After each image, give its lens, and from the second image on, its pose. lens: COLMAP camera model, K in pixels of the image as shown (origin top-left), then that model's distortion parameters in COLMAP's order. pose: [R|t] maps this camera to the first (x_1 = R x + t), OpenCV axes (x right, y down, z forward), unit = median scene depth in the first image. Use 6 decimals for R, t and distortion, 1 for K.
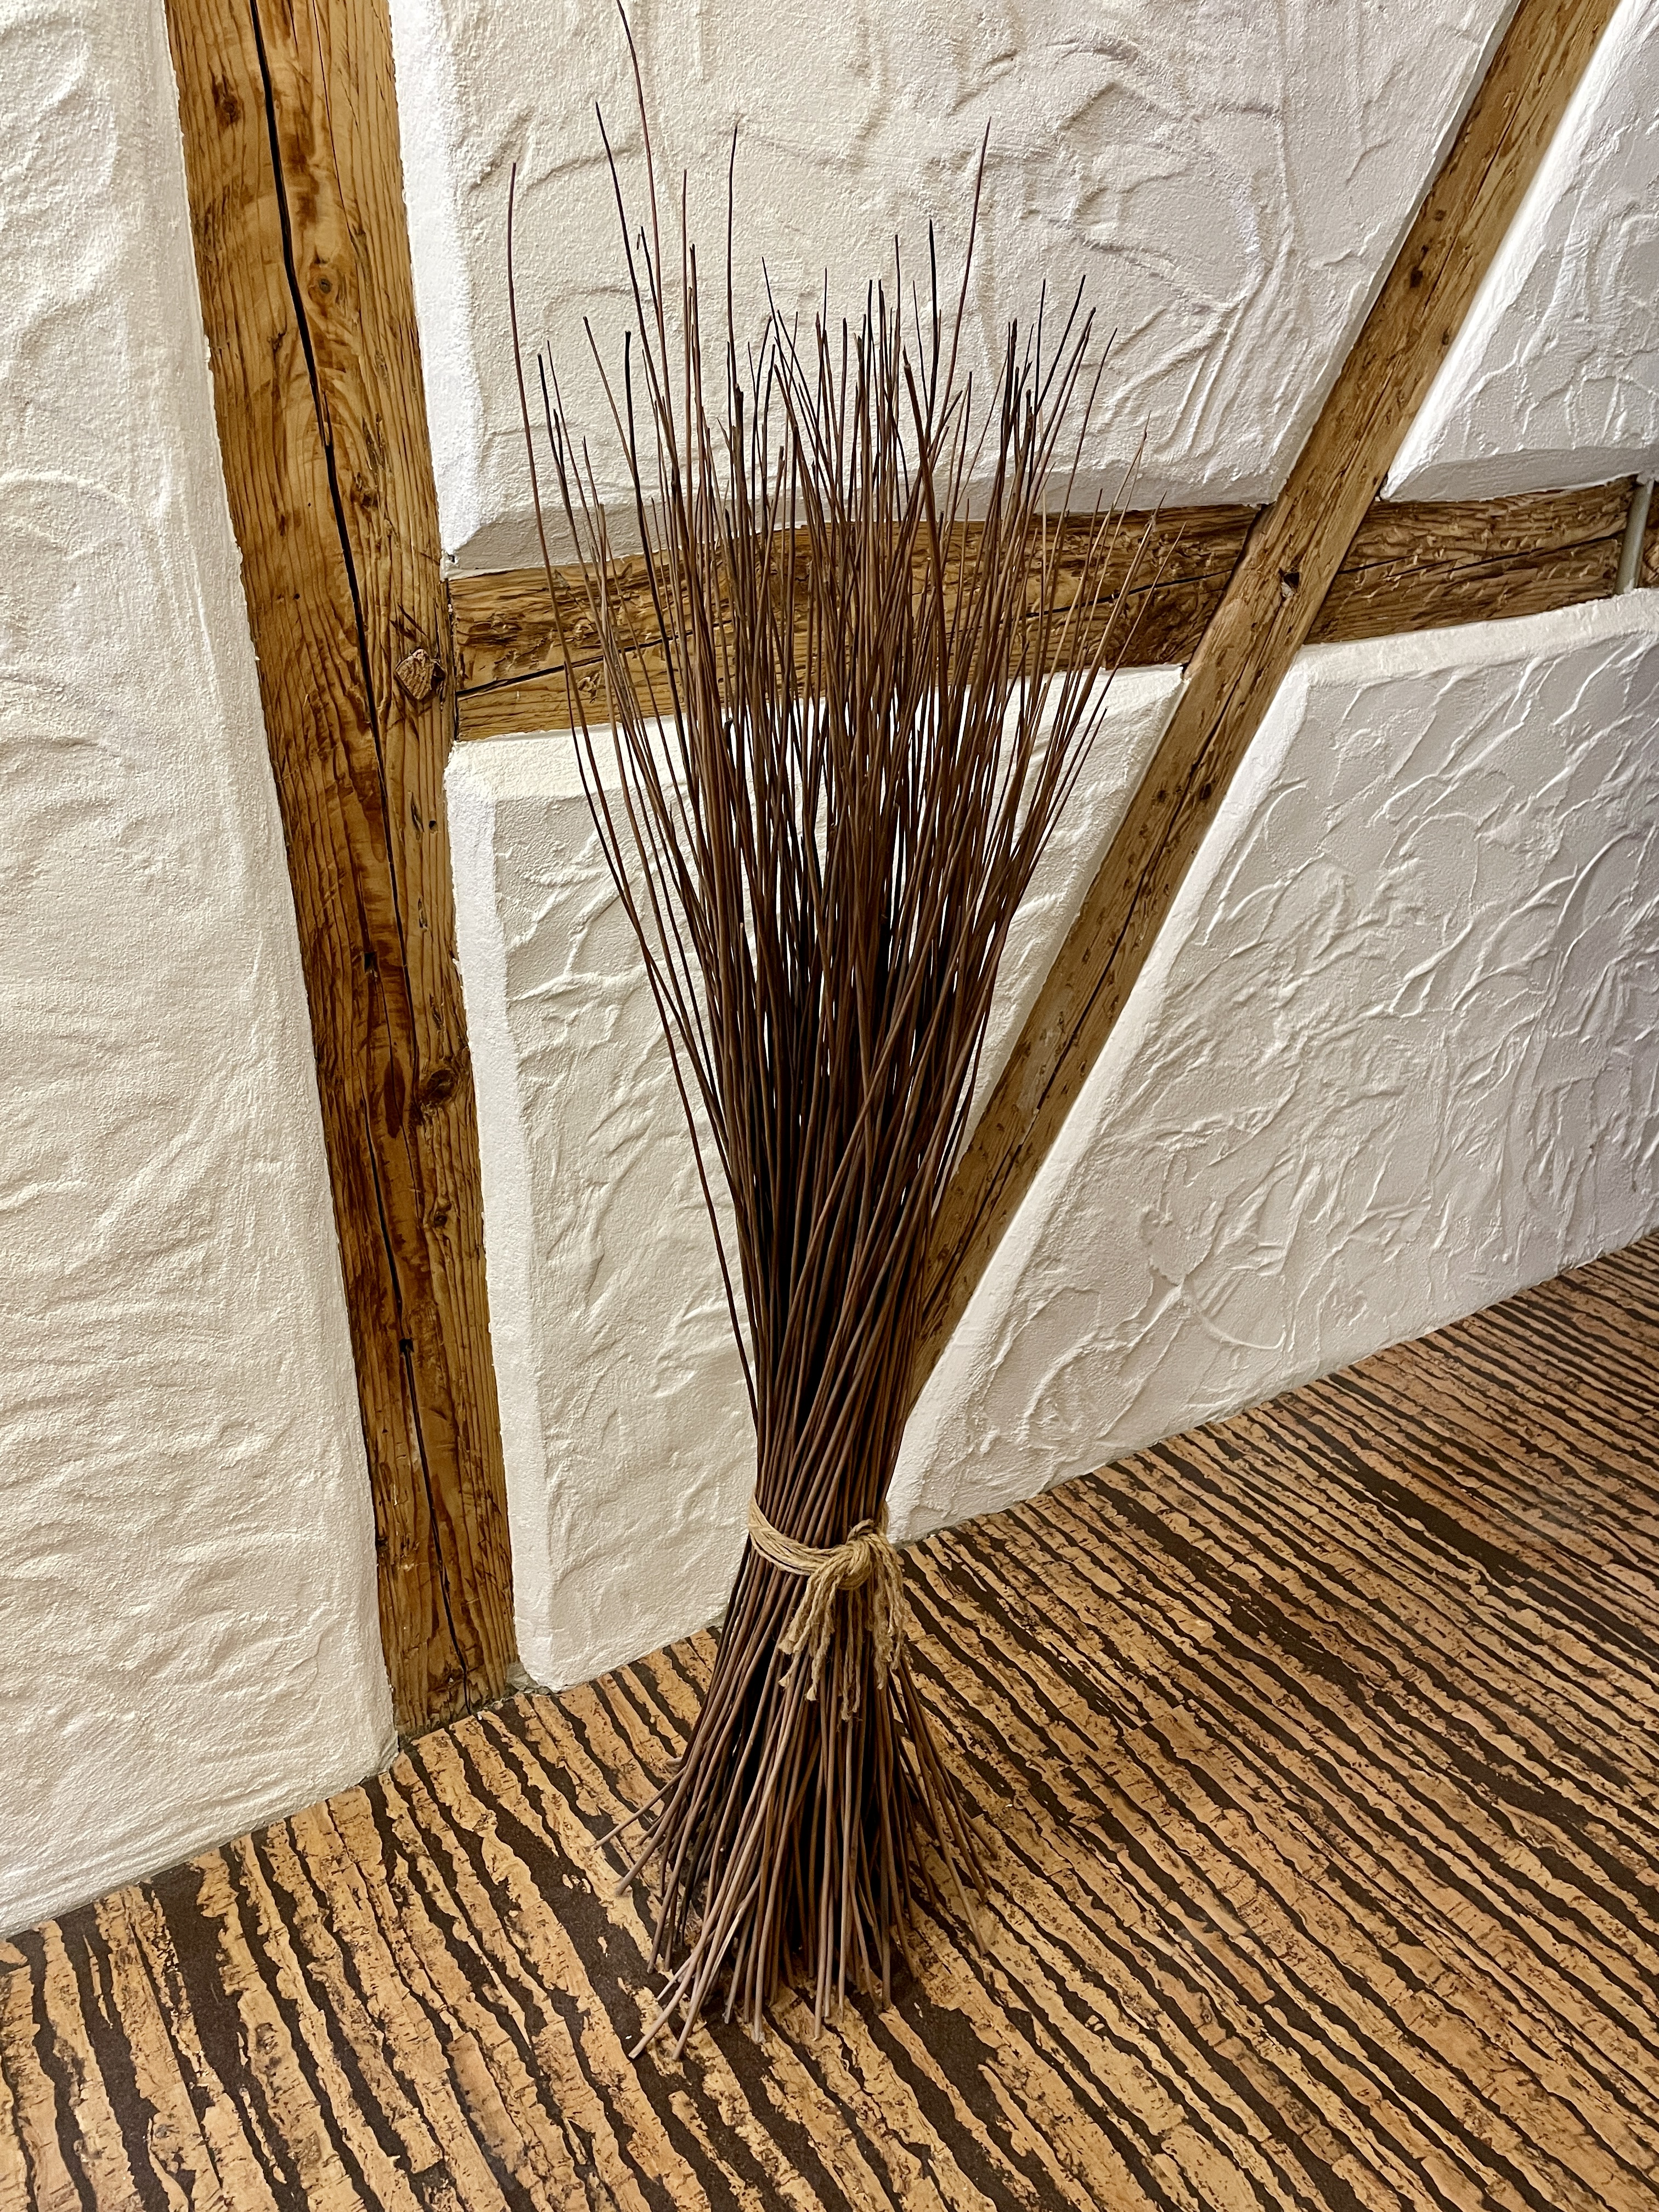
lens RADIAL K [[1681.3, 0, 839.2], [0, 1681.3, 1094.4], [0, 0, 1]] dist [0.081183, -0.113360]
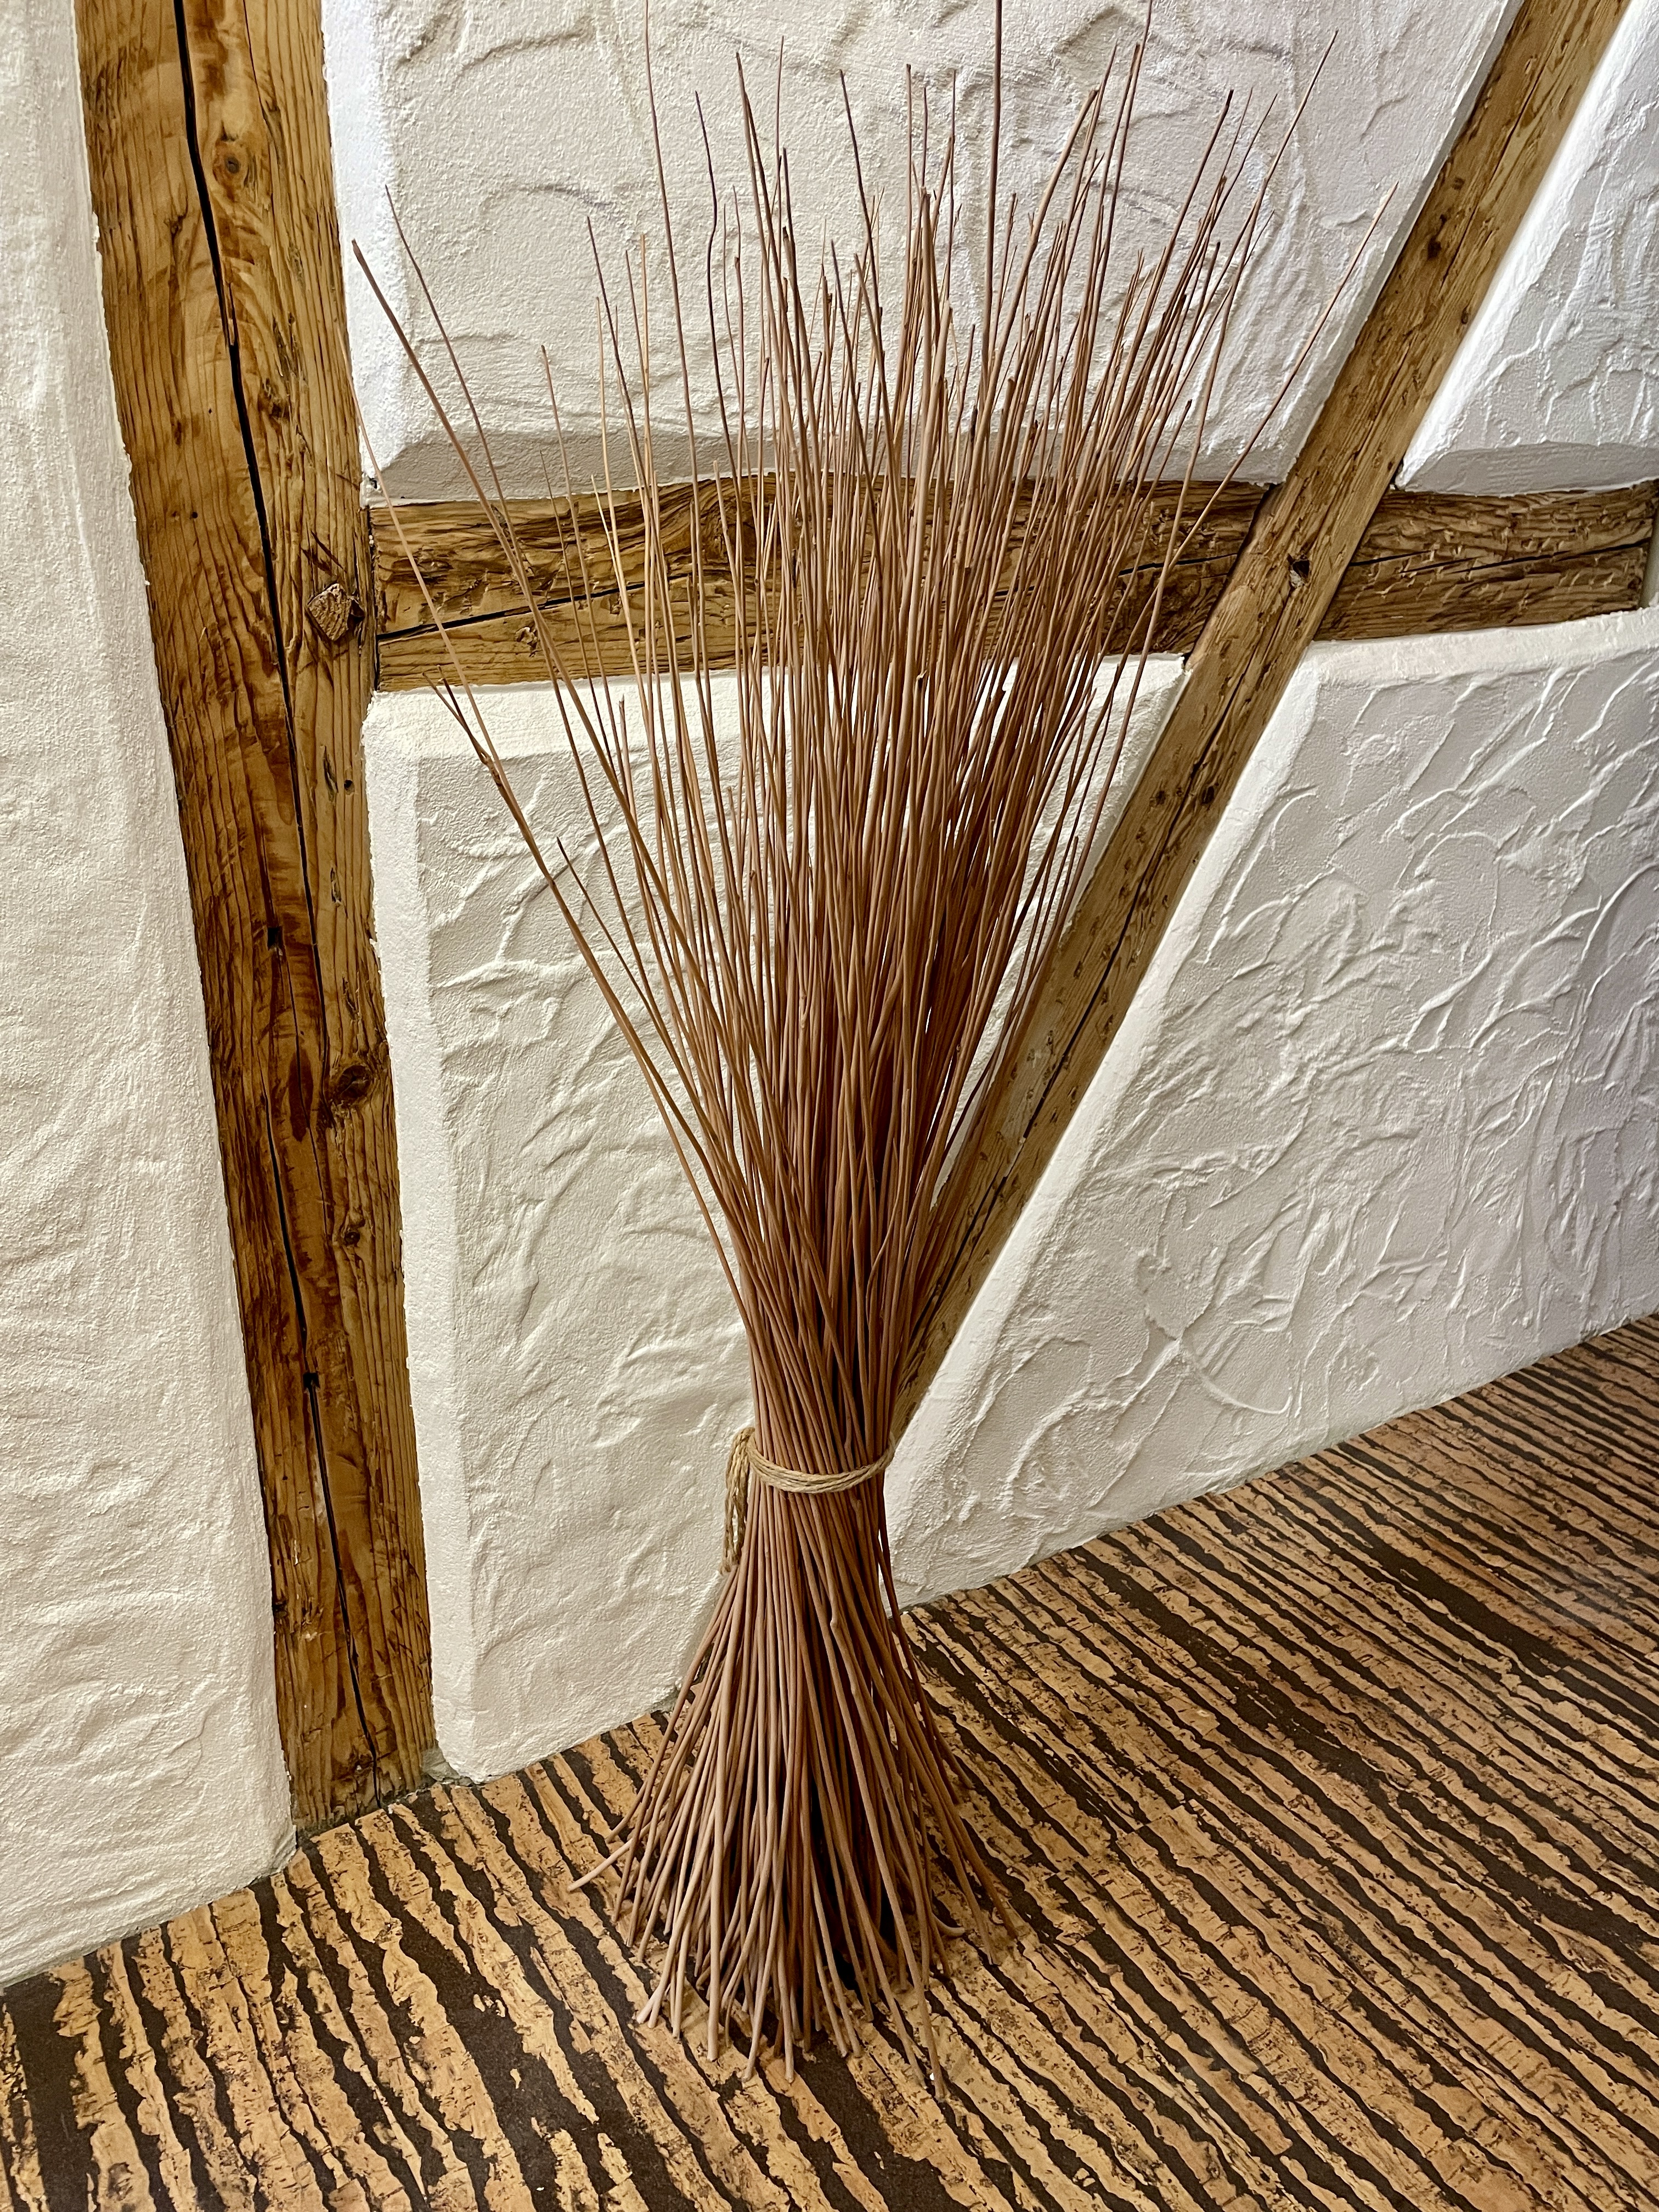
lens RADIAL K [[1681.3, 0, 830.9], [0, 1681.3, 1096.9], [0, 0, 1]] dist [0.081183, -0.113360]
pose [[0.999919, 0.012302, 0.003189, 0.011636], [-0.012112, 0.998477, -0.053828, 0.044258], [-0.003847, 0.053785, 0.998545, 0.103056]]
